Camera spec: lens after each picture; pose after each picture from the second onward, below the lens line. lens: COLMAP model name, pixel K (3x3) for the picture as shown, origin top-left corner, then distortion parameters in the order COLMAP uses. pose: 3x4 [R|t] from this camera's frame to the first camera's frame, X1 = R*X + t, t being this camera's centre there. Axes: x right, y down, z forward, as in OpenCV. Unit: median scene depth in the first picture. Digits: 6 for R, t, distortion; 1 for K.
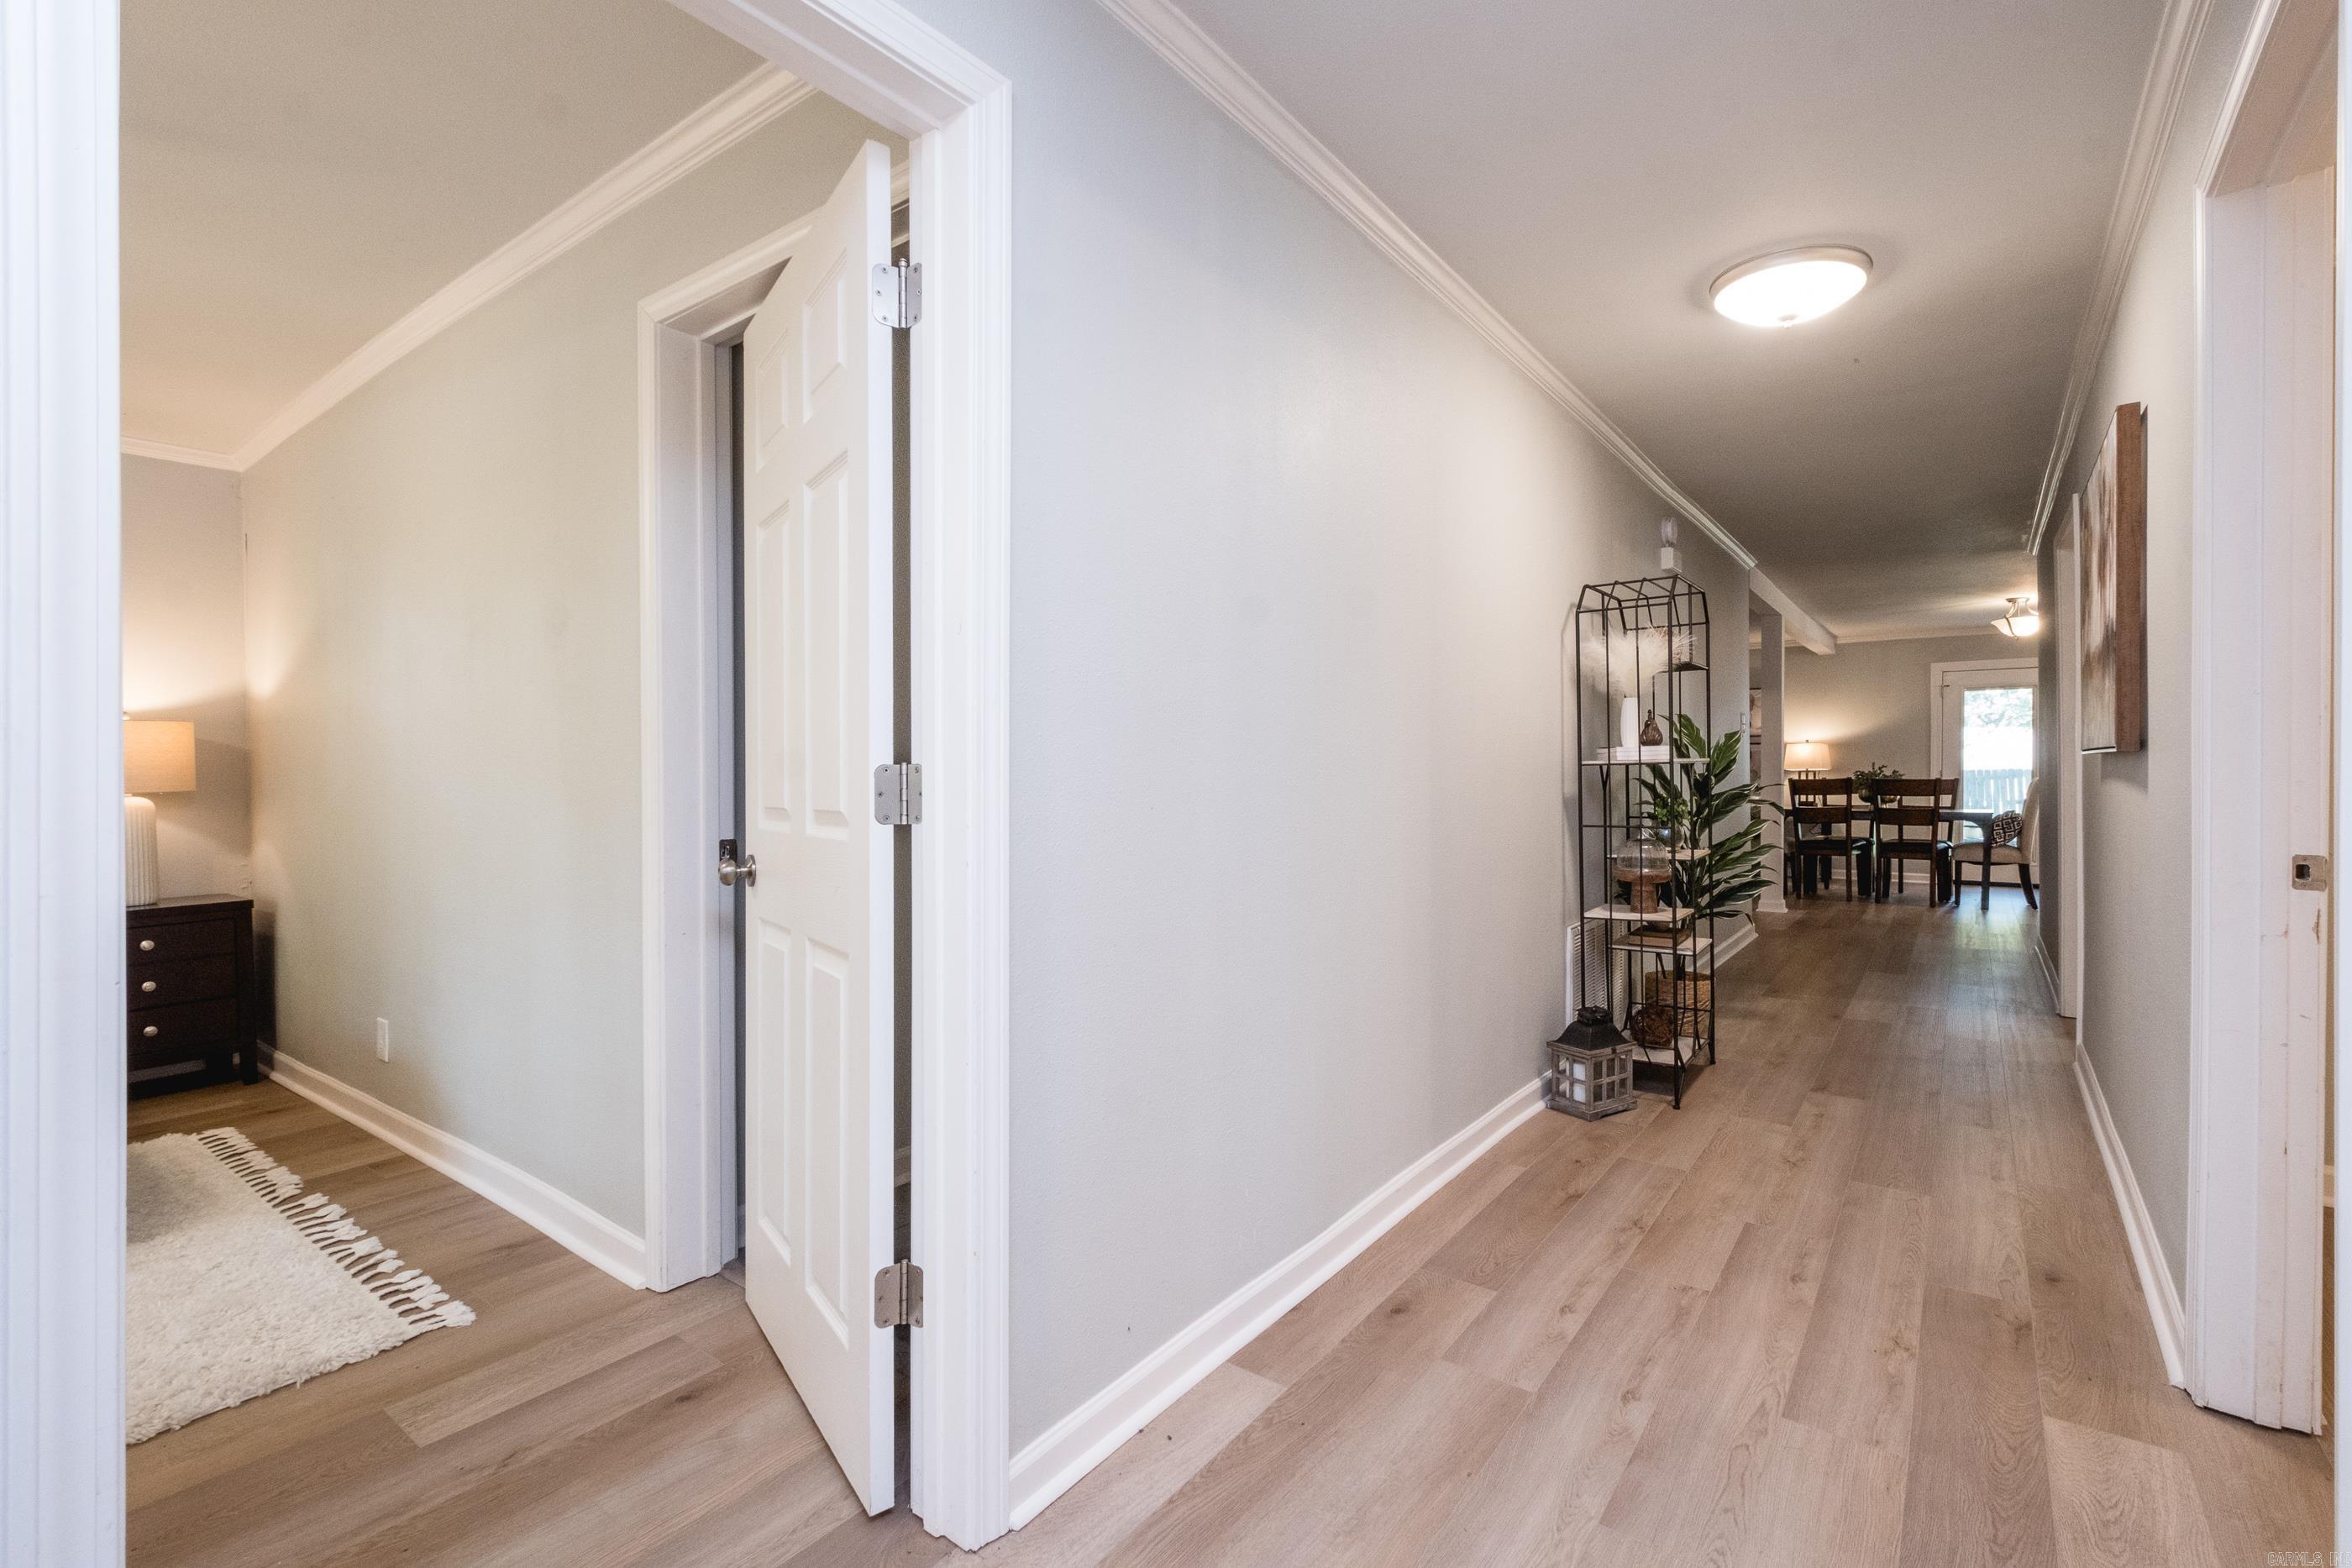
lens RADIAL K [[1035.3, 0, 1238.0], [0, 1035.3, 773.1], [0, 0, 1]] dist [0.015797, -0.014545]
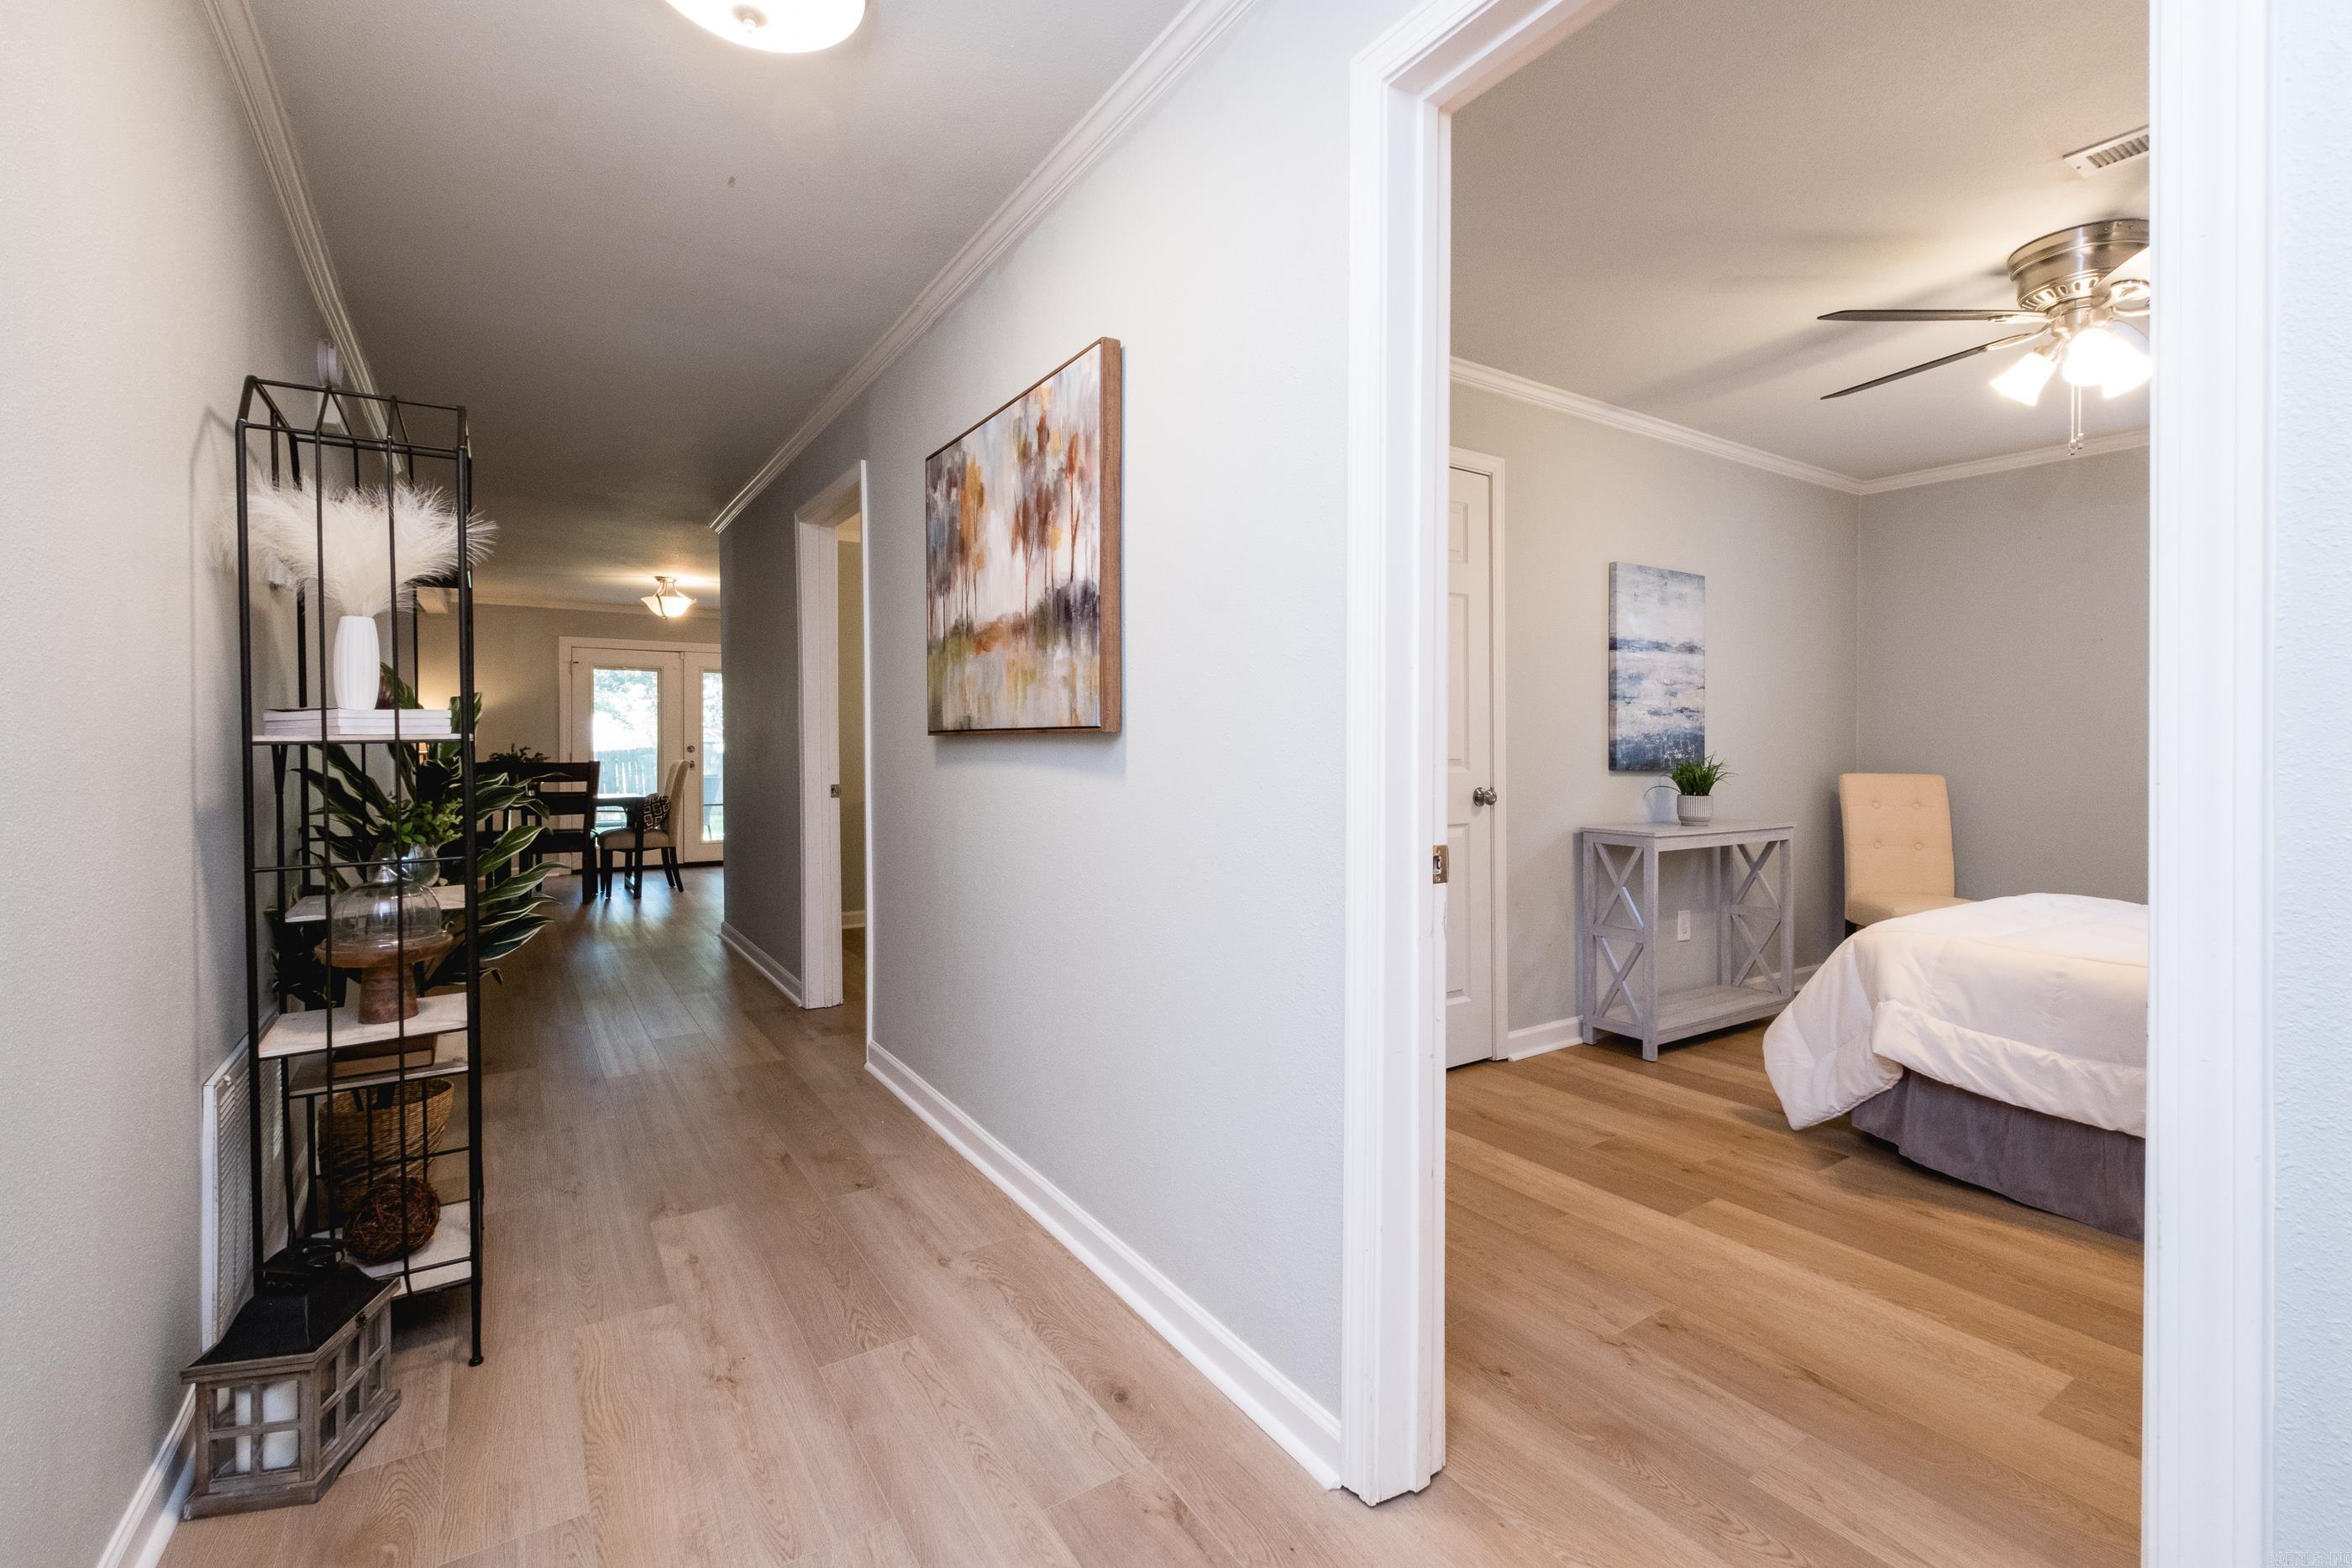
lens RADIAL K [[1023.2, 0, 1182.5], [0, 1023.2, 747.9], [0, 0, 1]] dist [0.000071, -0.004186]
pose [[0.361699, 0.001268, 0.932294, 0.046016], [0.004554, 0.999985, -0.003126, -0.002684], [-0.932284, 0.005376, 0.361688, 0.416518]]
